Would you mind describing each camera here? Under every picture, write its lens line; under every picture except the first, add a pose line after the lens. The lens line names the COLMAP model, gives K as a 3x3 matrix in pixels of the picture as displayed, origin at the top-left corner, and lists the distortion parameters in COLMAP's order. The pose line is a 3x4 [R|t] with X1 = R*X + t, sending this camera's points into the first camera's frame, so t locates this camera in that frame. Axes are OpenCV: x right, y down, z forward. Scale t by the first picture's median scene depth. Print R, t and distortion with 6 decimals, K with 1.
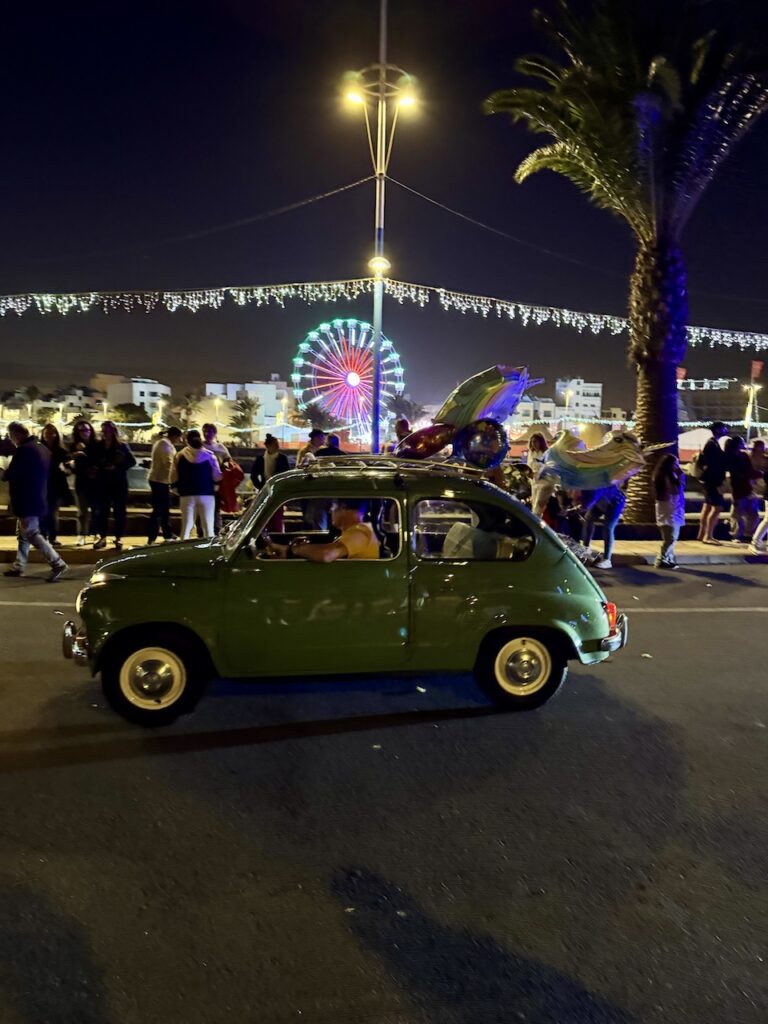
lens RADIAL K [[706.6, 0, 384.0], [0, 706.6, 512.0], [0, 0, 1]] dist [0.196049, -0.369470]
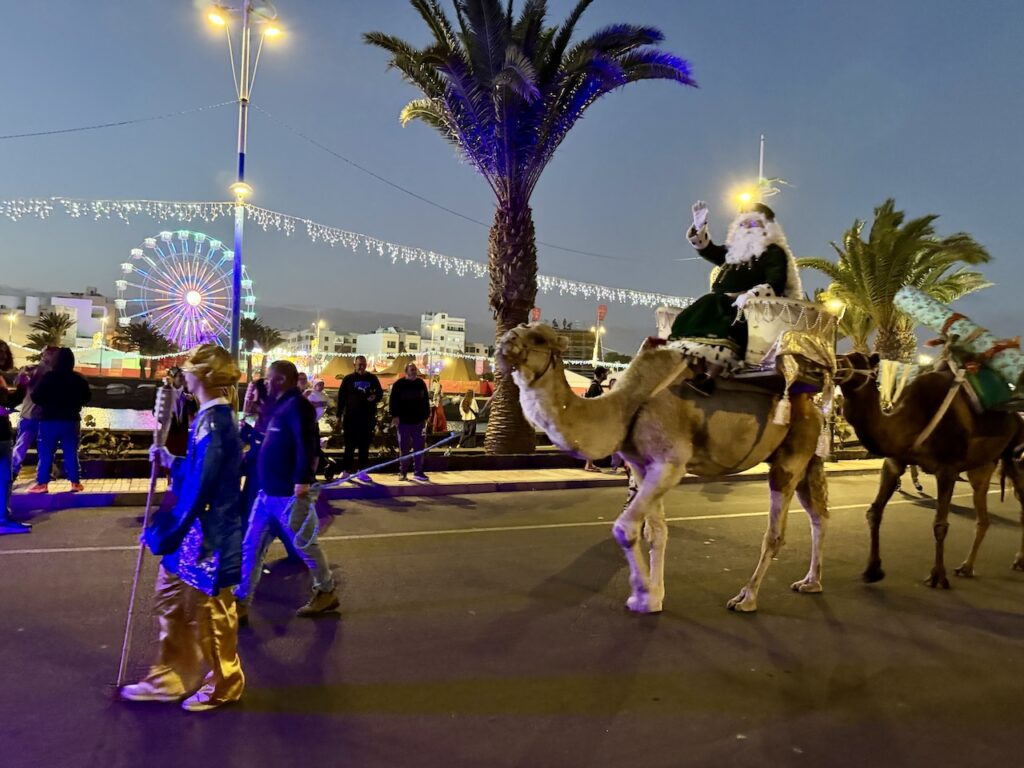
lens RADIAL K [[761.1, 0, 512.0], [0, 761.1, 384.0], [0, 0, 1]] dist [0.107398, -0.171973]
pose [[0.938089, 0.016482, 0.346002, -0.015752], [0.012818, 0.996532, -0.082221, 0.002324], [-0.346157, 0.081566, 0.934624, -0.050628]]
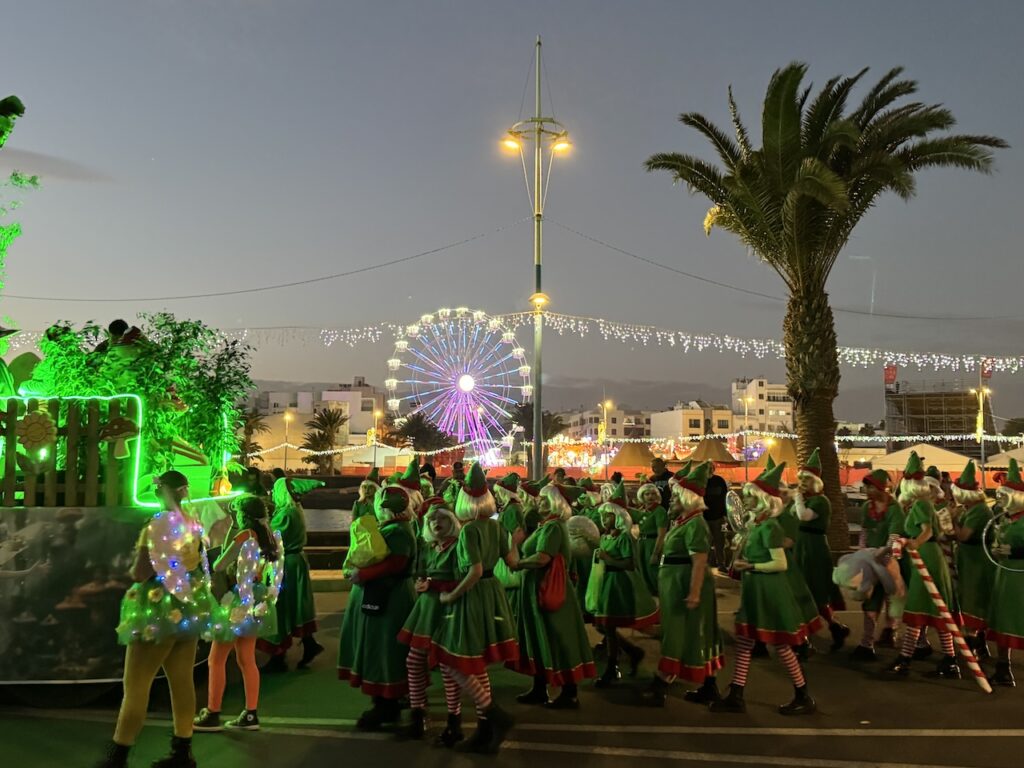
lens RADIAL K [[994.3, 0, 512.0], [0, 994.3, 384.0], [0, 0, 1]] dist [0.206075, -0.478593]
pose [[0.999763, -0.016050, 0.014683, -0.053423], [0.018381, 0.984282, -0.175647, 0.015294], [-0.011633, 0.175875, 0.984344, -0.285055]]
